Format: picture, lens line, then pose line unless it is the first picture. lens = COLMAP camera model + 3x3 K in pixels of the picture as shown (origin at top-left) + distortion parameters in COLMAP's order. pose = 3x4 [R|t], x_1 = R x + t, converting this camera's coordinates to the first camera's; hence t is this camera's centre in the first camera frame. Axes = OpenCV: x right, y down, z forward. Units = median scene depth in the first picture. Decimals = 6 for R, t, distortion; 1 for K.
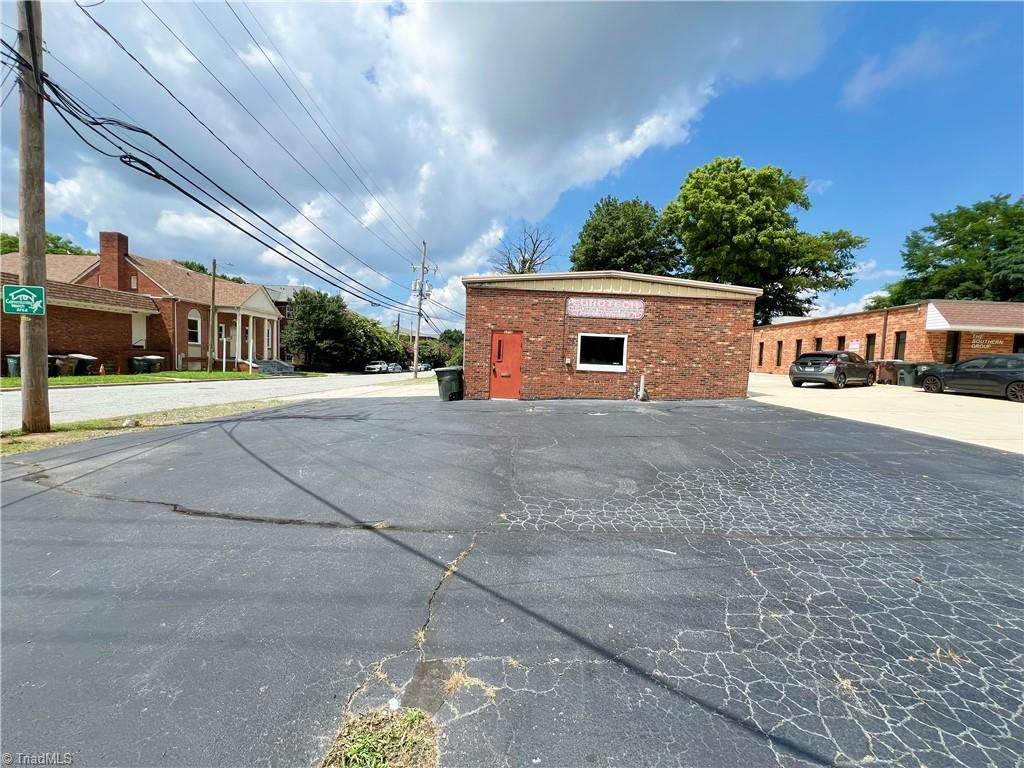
lens RADIAL K [[415.1, 0, 513.8], [0, 415.1, 383.5], [0, 0, 1]] dist [0.001013, 0.000794]
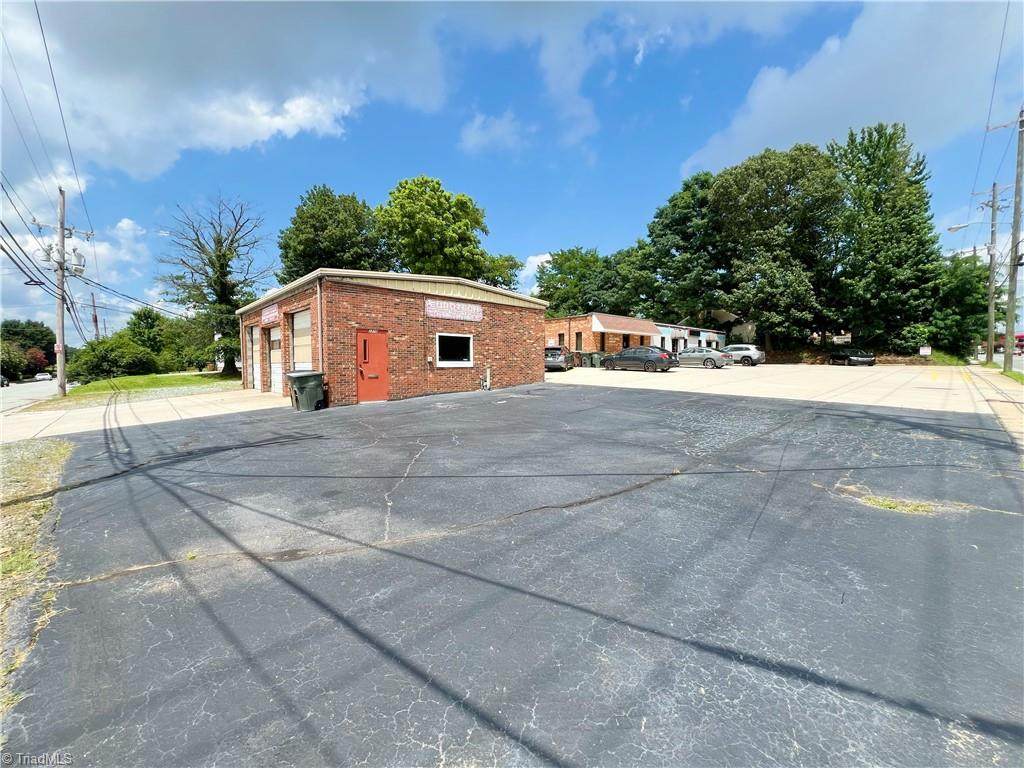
lens RADIAL K [[415.1, 0, 513.8], [0, 415.1, 383.5], [0, 0, 1]] dist [0.001013, 0.000794]
pose [[0.721239, -0.078477, 0.688227, -0.166763], [0.072387, 0.996661, 0.037788, -0.006271], [-0.688894, 0.022565, 0.724511, 0.031880]]
